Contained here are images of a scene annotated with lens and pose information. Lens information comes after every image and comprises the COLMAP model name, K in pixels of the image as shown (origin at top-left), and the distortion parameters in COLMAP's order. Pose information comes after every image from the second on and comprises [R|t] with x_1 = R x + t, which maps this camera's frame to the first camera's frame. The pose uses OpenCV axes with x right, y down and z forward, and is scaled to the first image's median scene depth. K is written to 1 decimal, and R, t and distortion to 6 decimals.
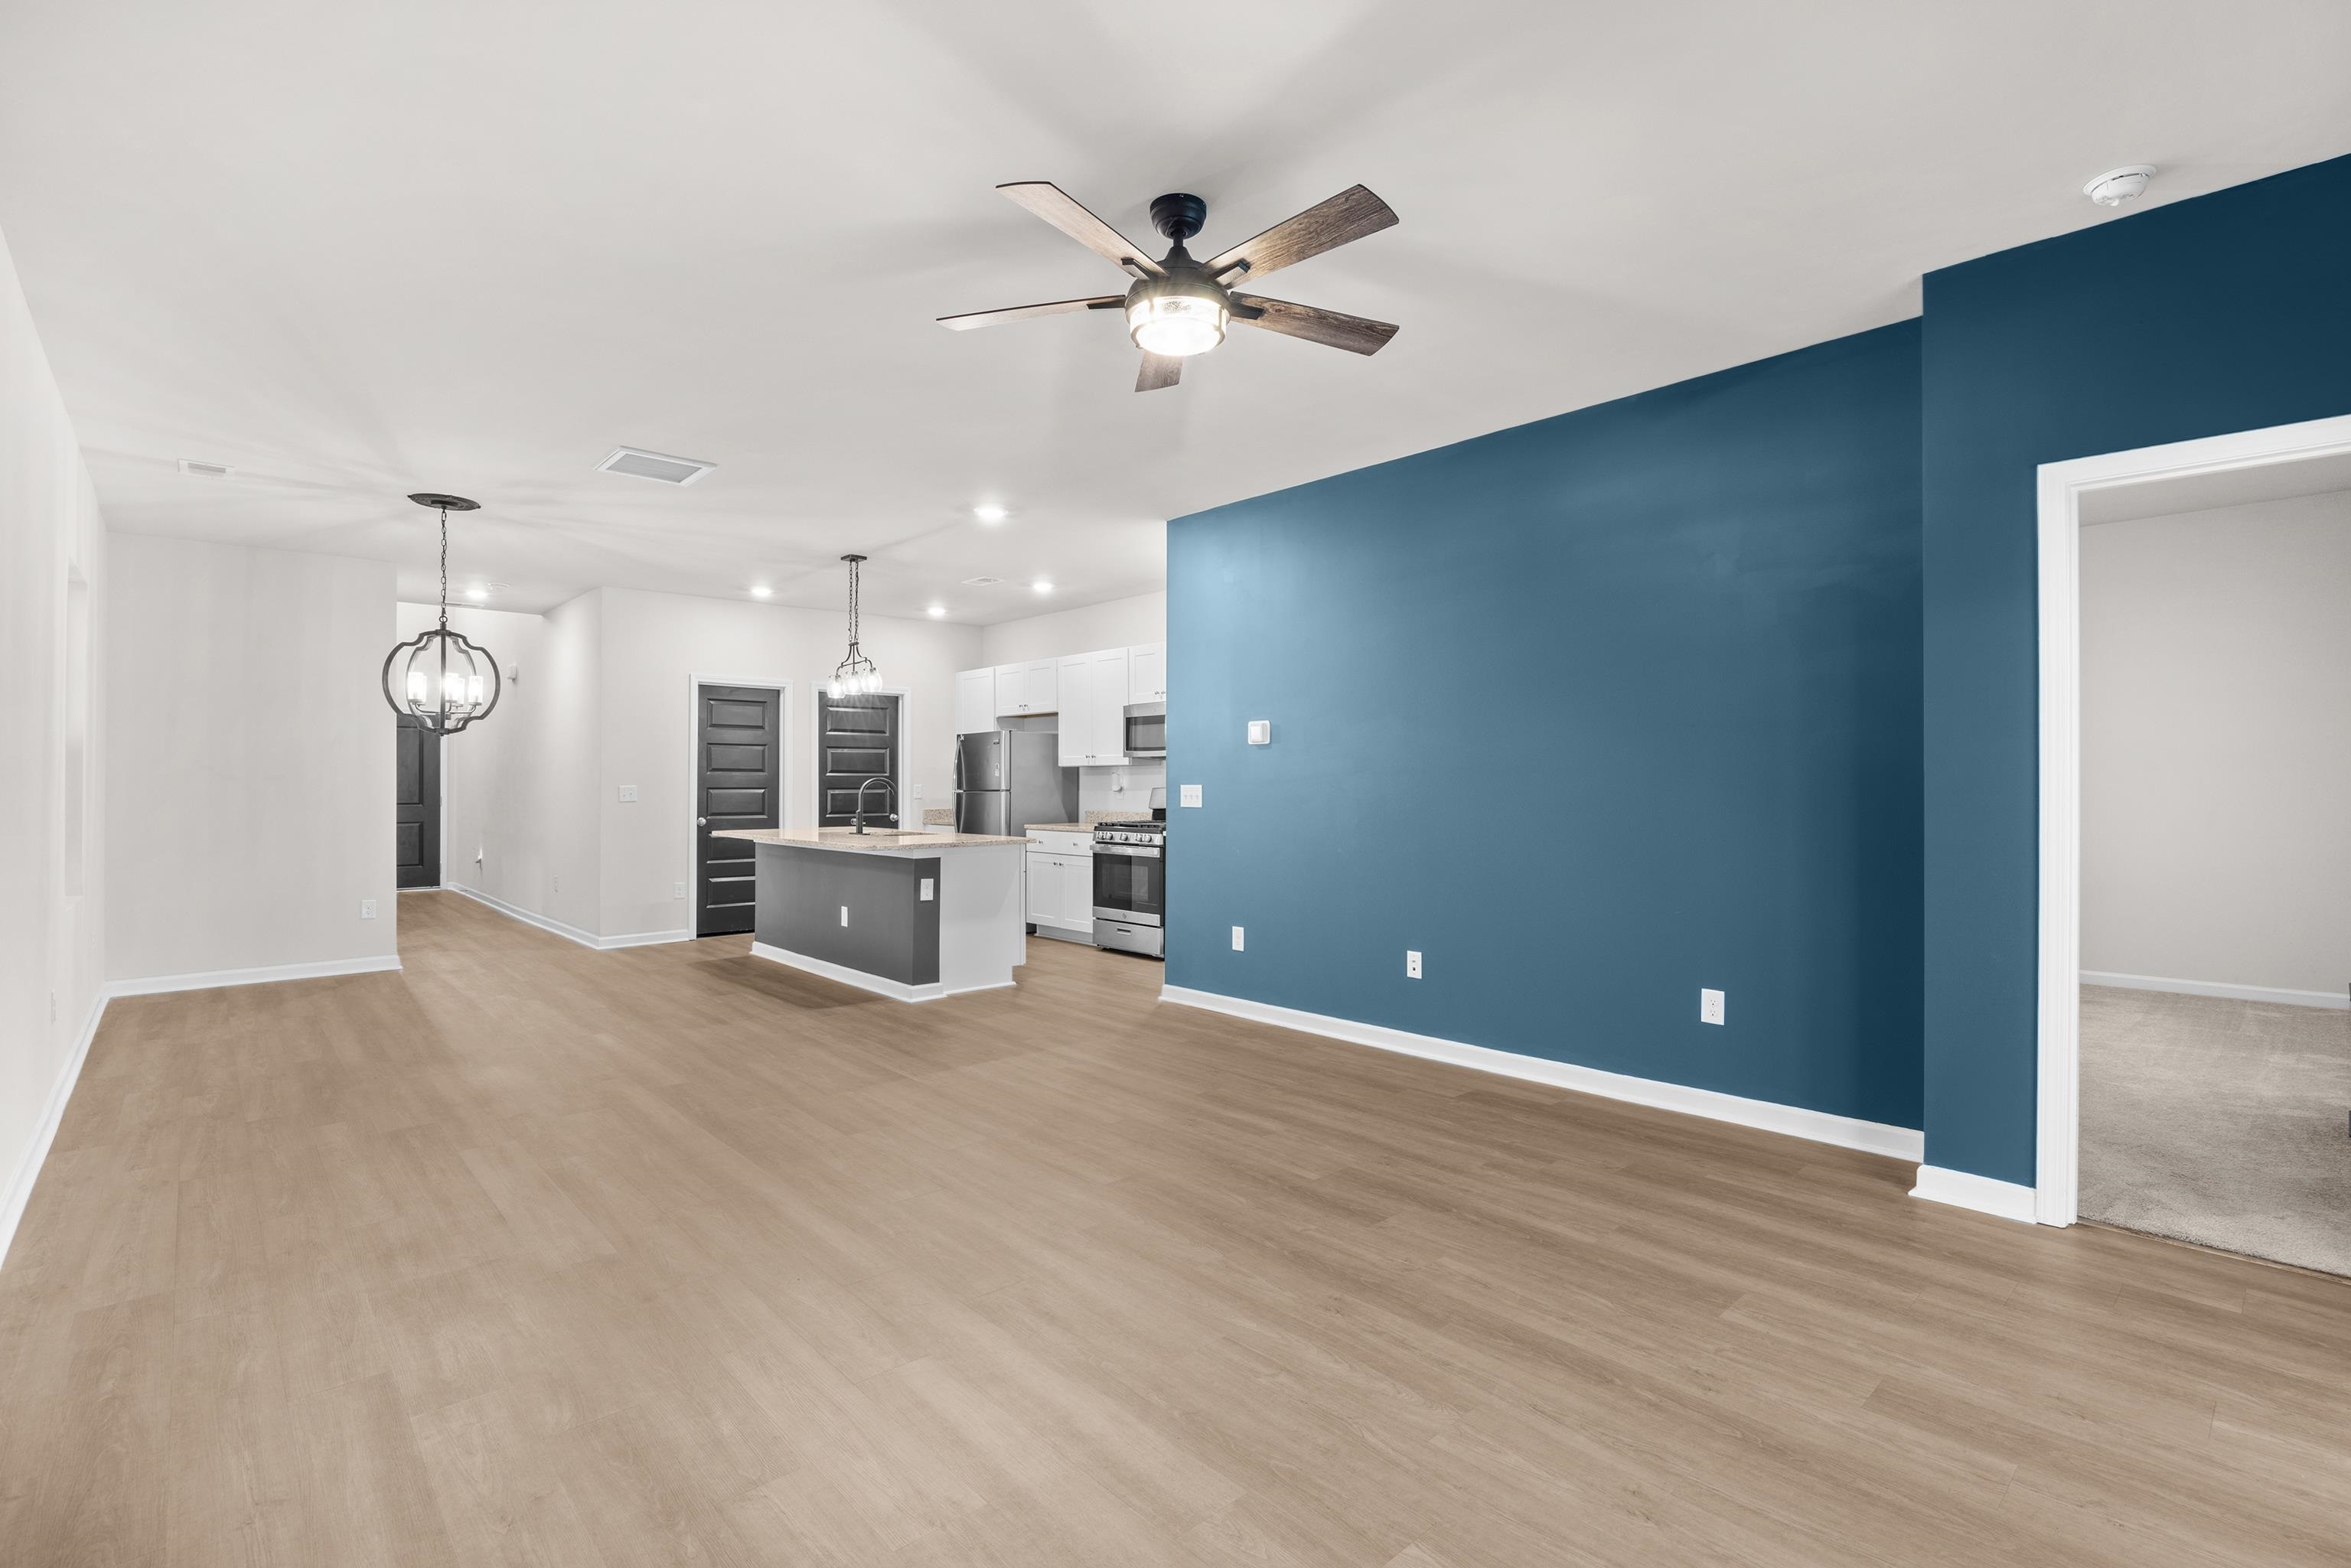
lens RADIAL K [[1081.3, 0, 1164.5], [0, 1081.3, 779.6], [0, 0, 1]] dist [-0.013867, 0.000691]
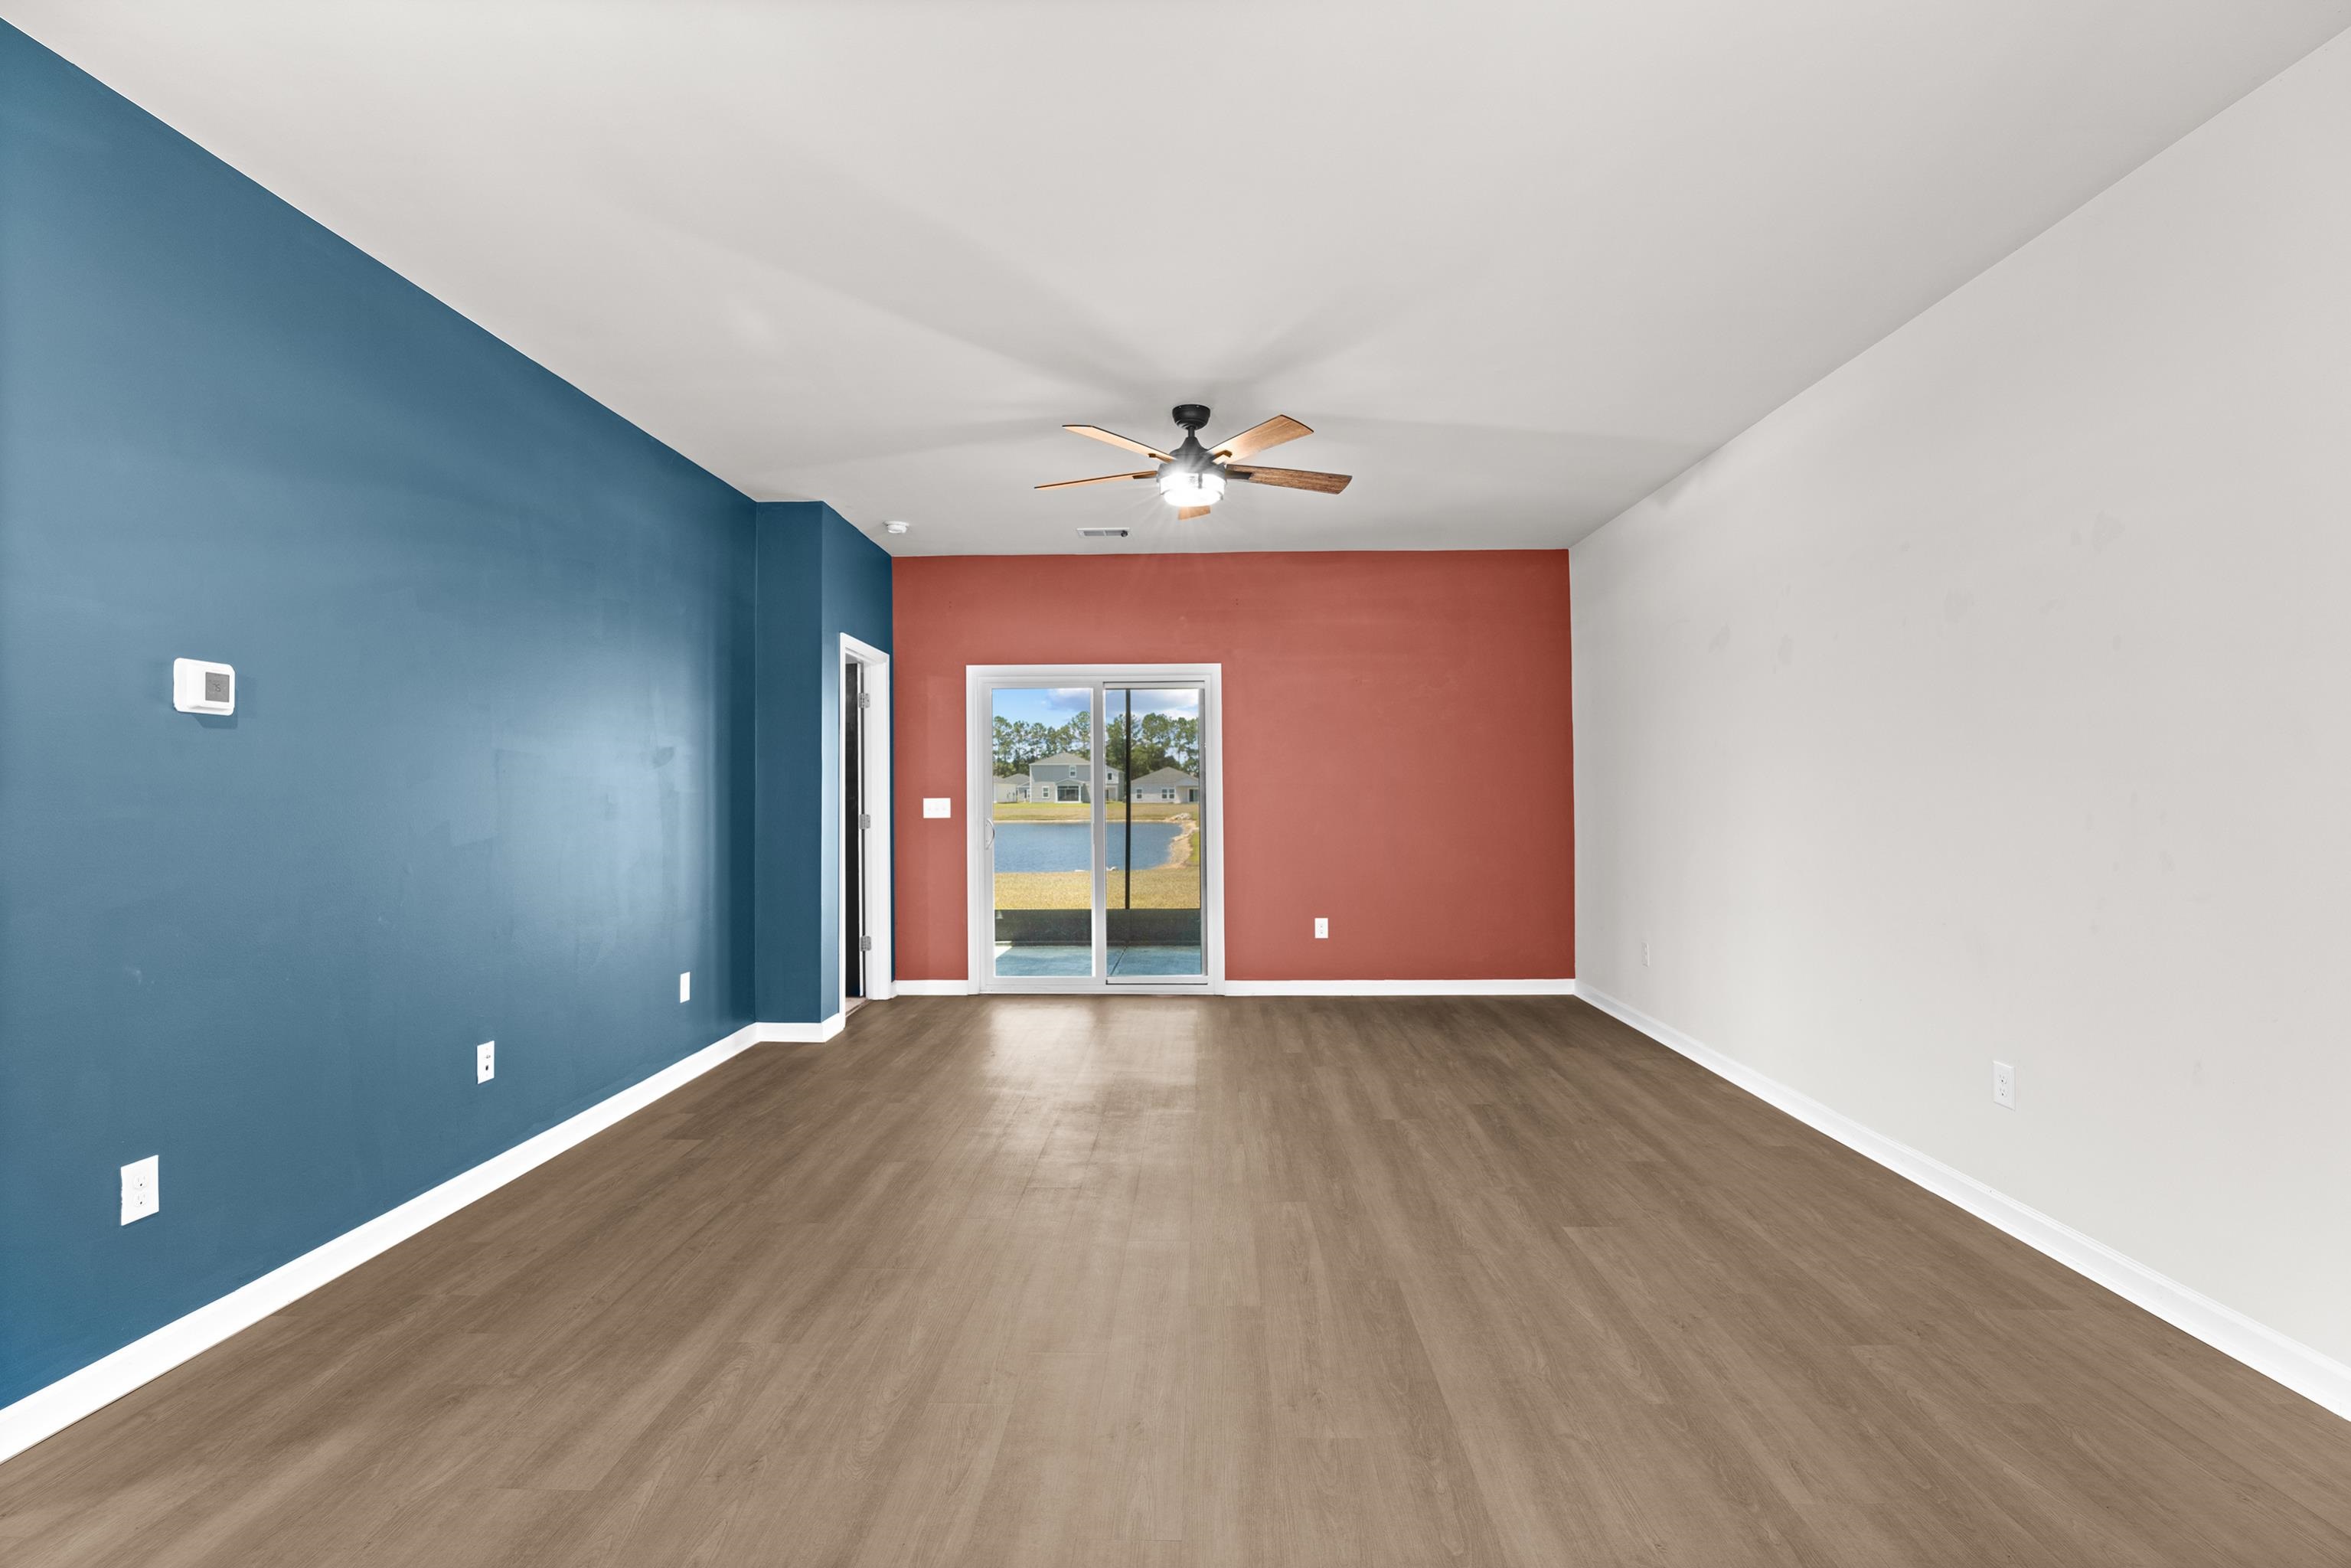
lens RADIAL K [[1081.4, 0, 1173.5], [0, 1081.4, 783.2], [0, 0, 1]] dist [-0.013867, 0.000691]
pose [[-0.723500, 0.014160, 0.690179, -0.711839], [0.005479, 0.999876, -0.014770, 0.005051], [-0.690302, -0.006905, -0.723488, 1.495242]]
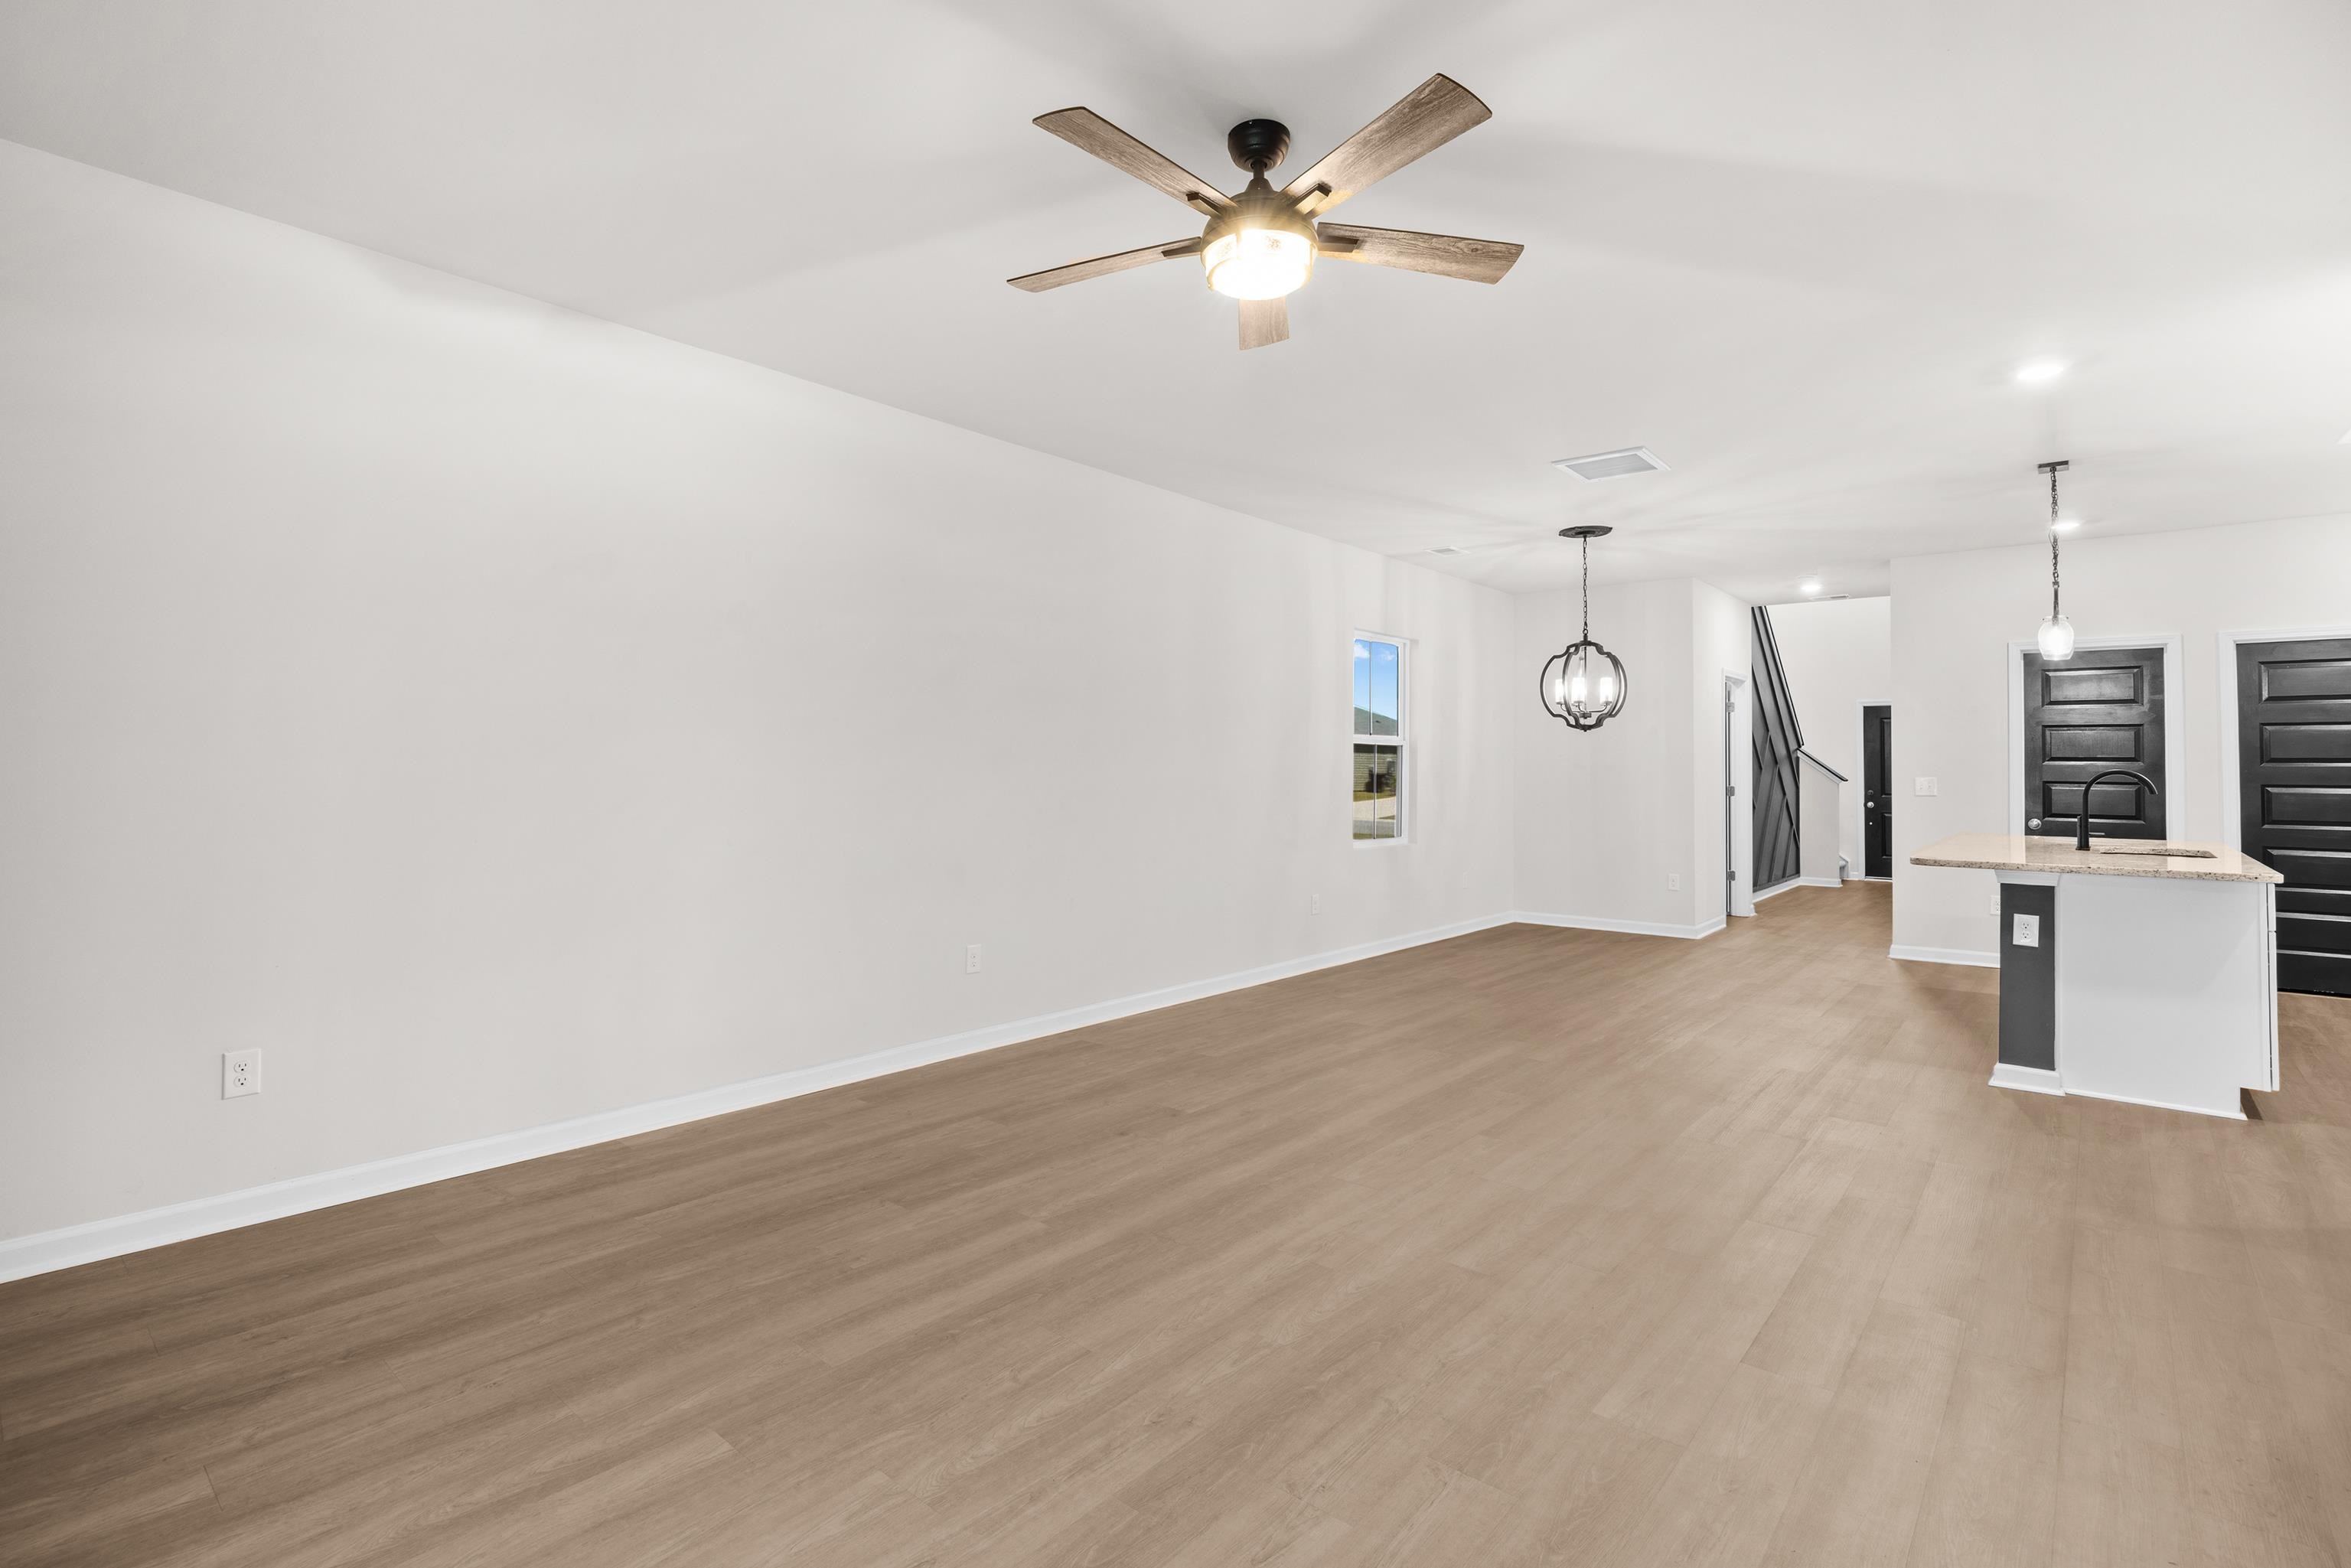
lens RADIAL K [[1081.3, 0, 1172.1], [0, 1081.3, 772.1], [0, 0, 1]] dist [-0.013867, 0.000691]
pose [[0.127645, 0.006412, -0.991799, 0.620867], [-0.004979, 0.999971, 0.005824, -0.002447], [0.991807, 0.004195, 0.127674, 0.580605]]
